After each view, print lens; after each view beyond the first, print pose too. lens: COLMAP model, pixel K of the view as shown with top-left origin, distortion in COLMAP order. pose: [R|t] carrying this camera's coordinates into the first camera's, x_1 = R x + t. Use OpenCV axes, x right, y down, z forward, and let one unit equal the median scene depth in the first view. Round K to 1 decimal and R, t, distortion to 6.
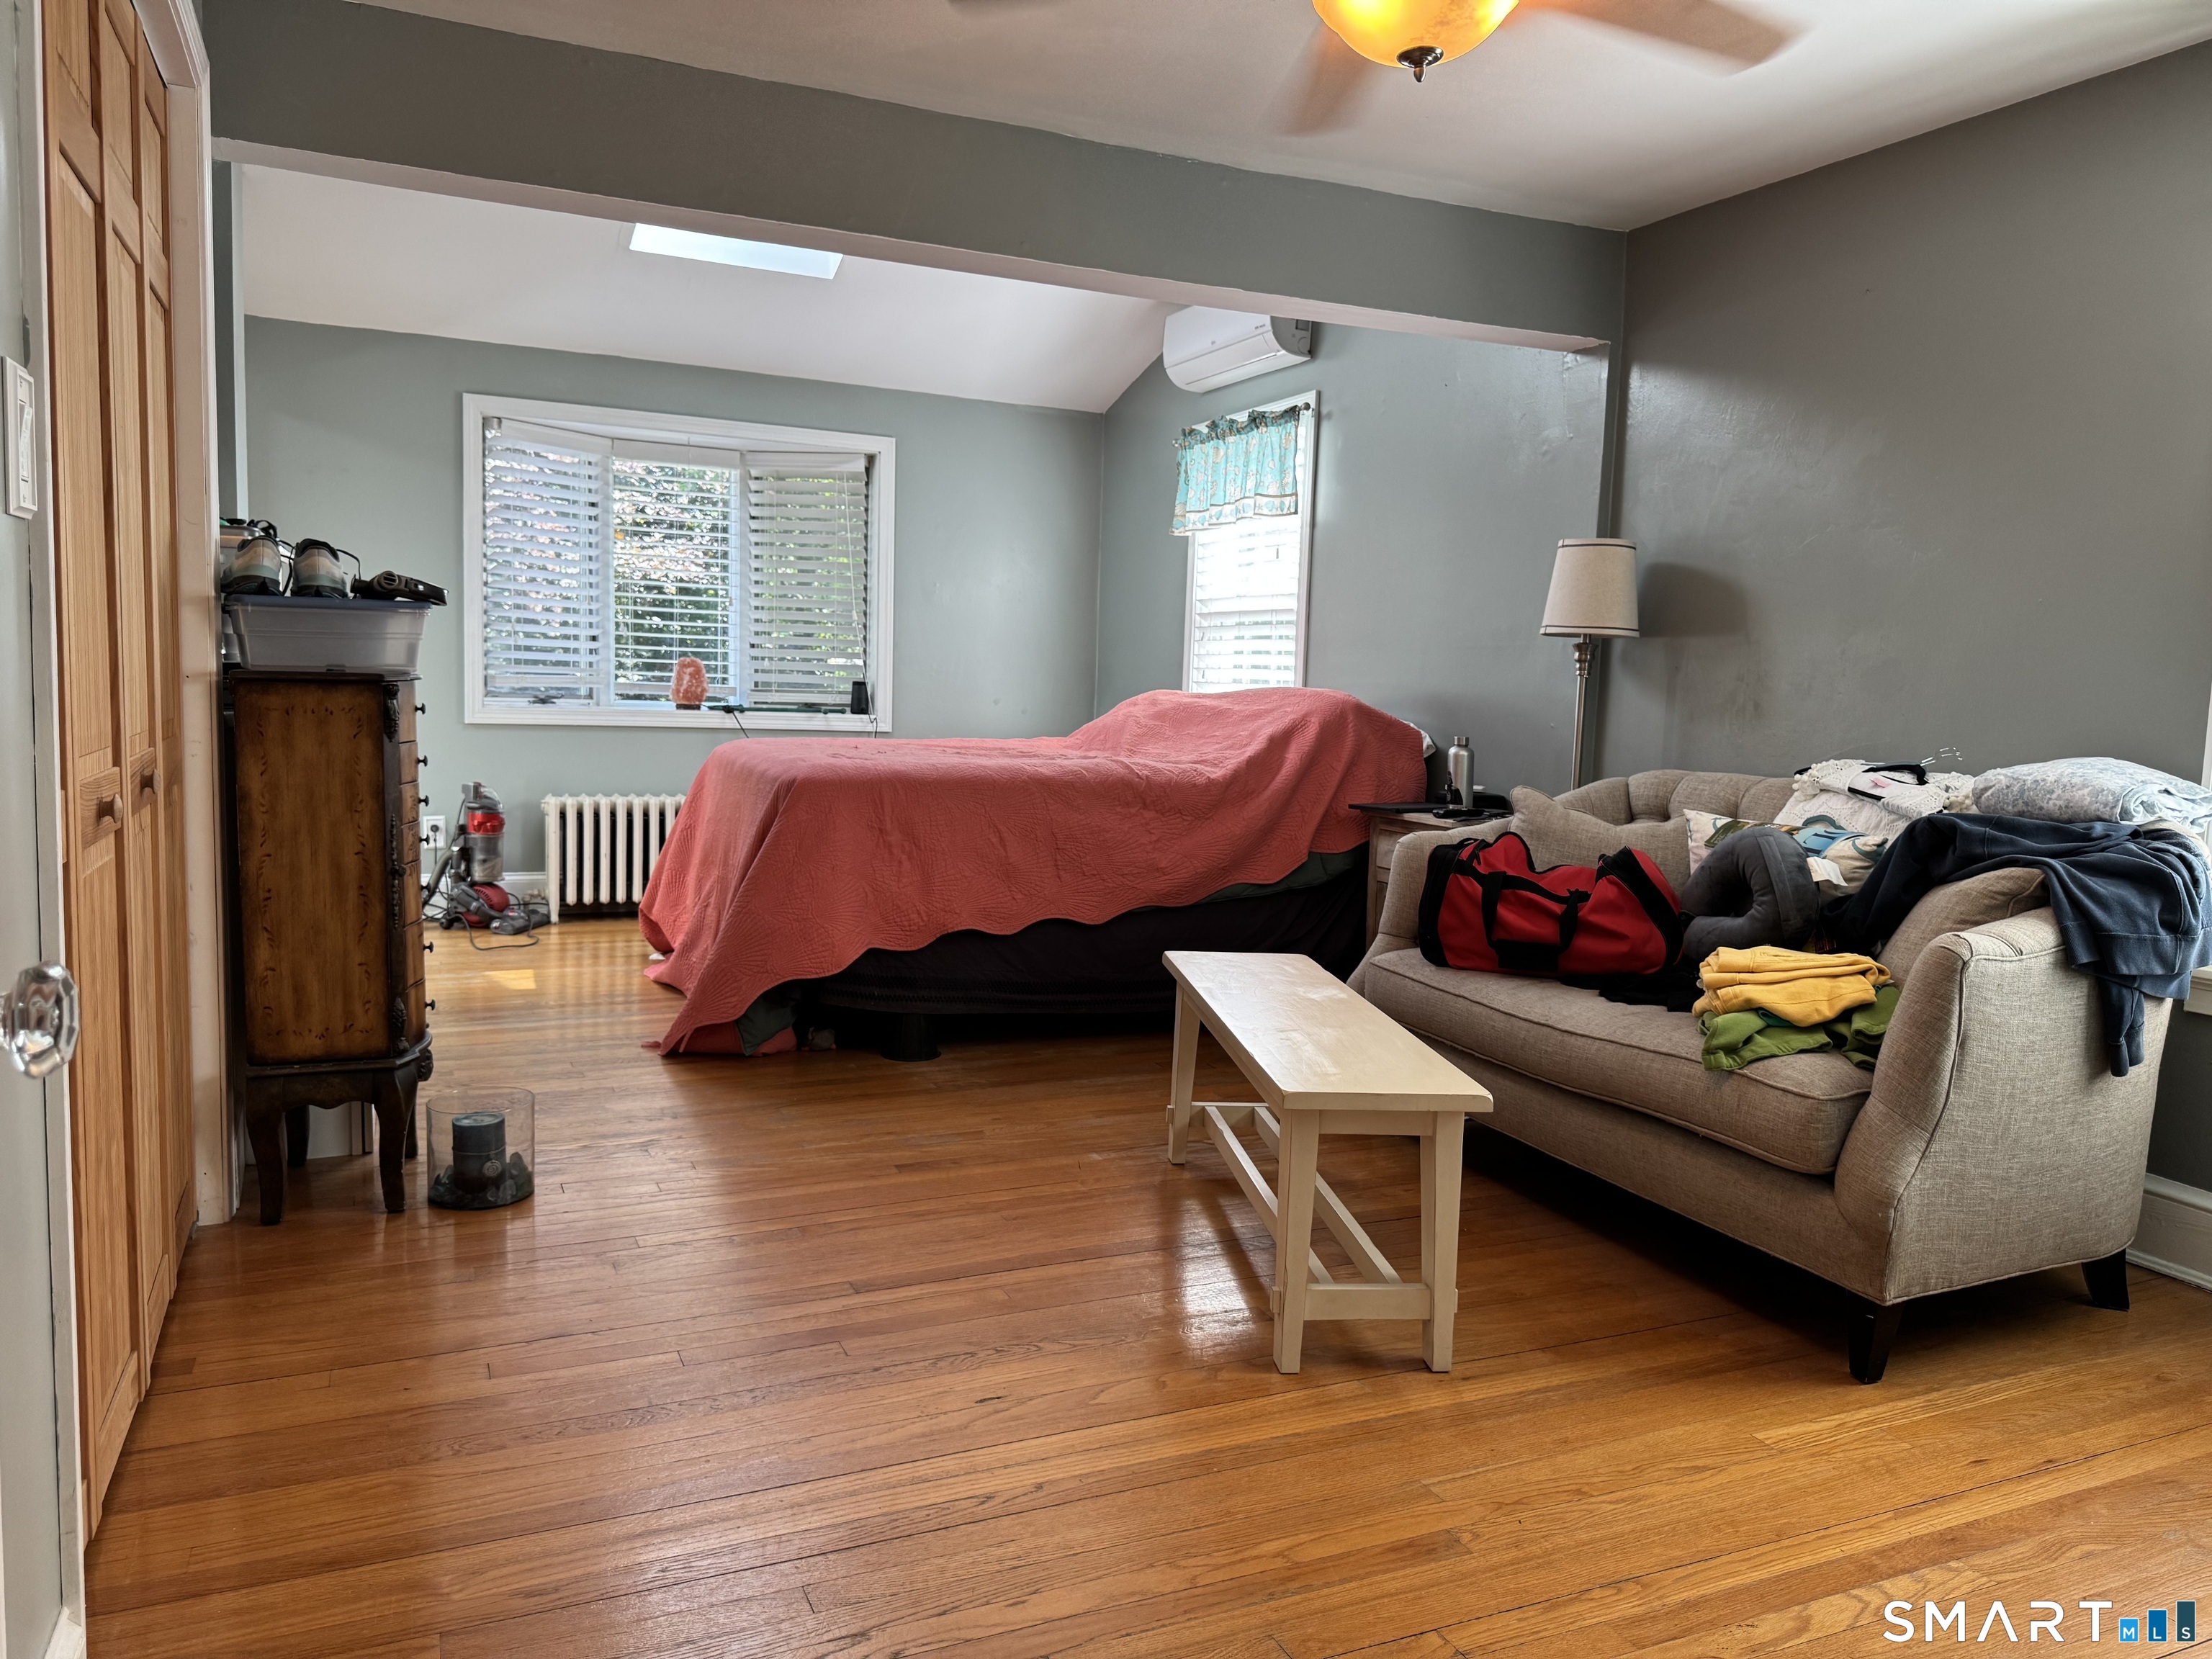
lens RADIAL K [[1592.2, 0, 1137.3], [0, 1592.2, 826.5], [0, 0, 1]] dist [0.213549, -0.438607]
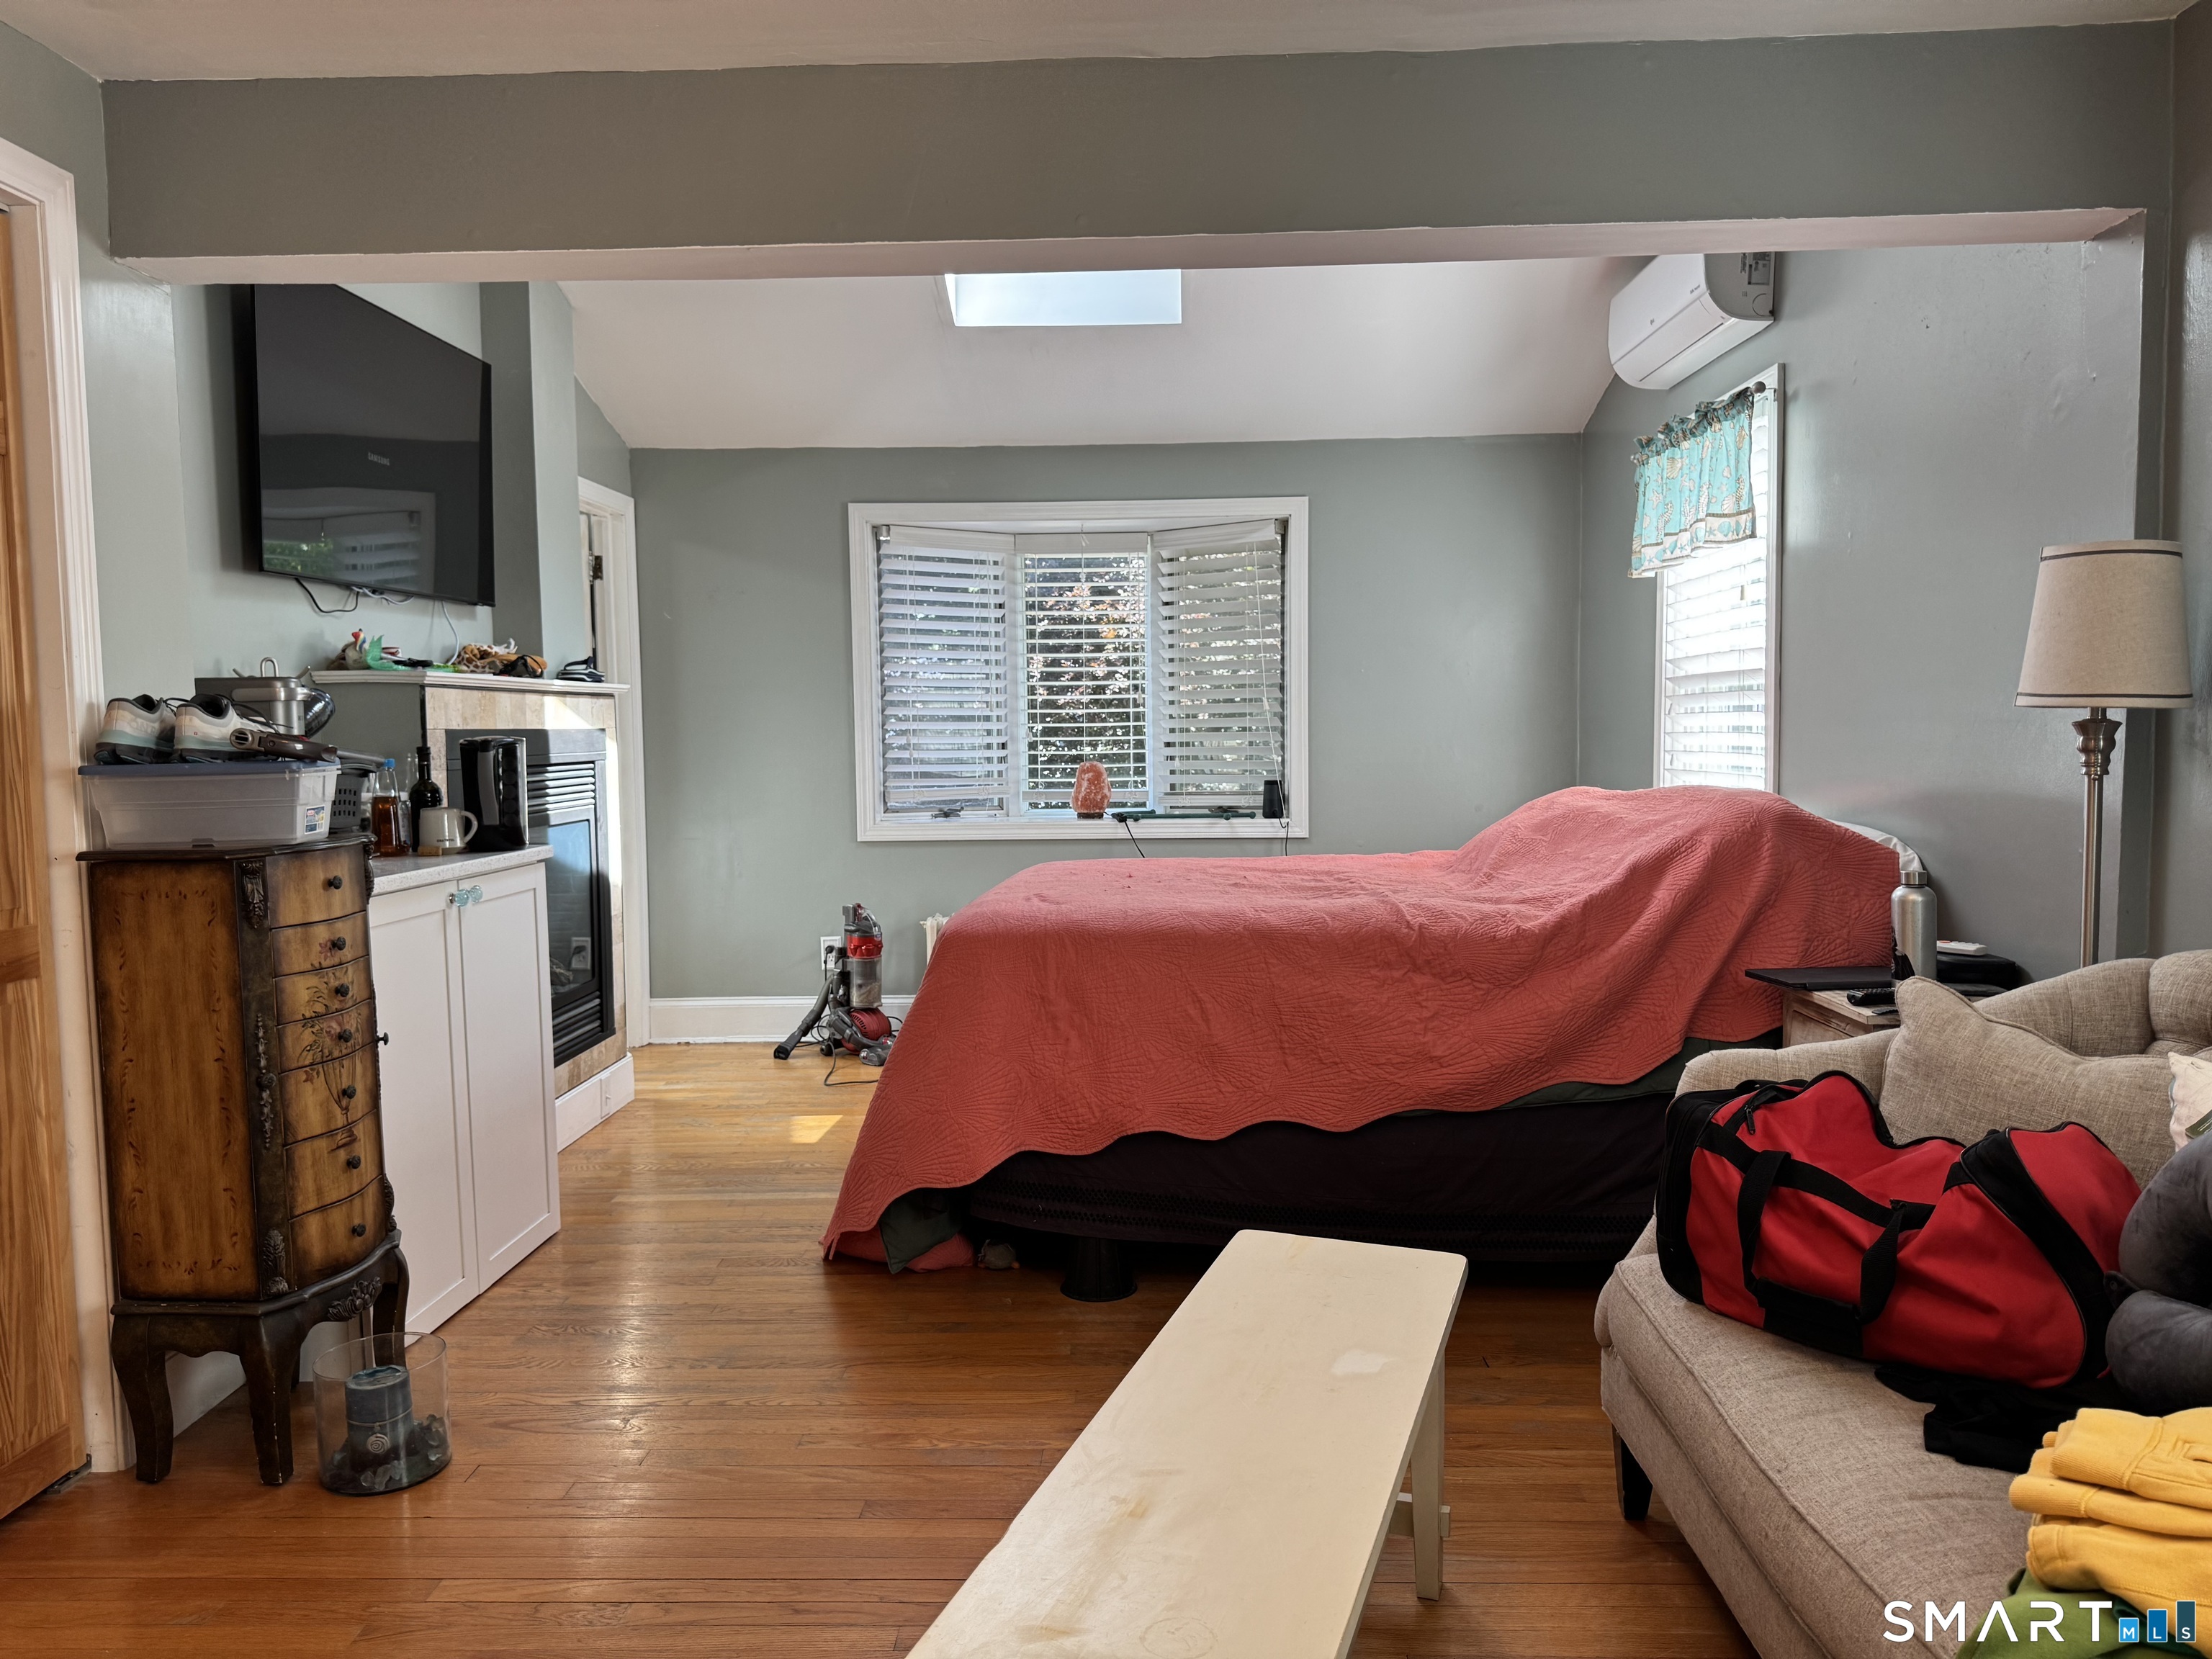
lens RADIAL K [[1603.2, 0, 1106.0], [0, 1603.2, 829.5], [0, 0, 1]] dist [0.102783, -0.125283]
pose [[0.888257, -0.015017, -0.459101, 0.219492], [-0.002346, 0.999304, -0.037226, -0.048800], [0.459340, 0.034144, 0.887604, 0.300907]]
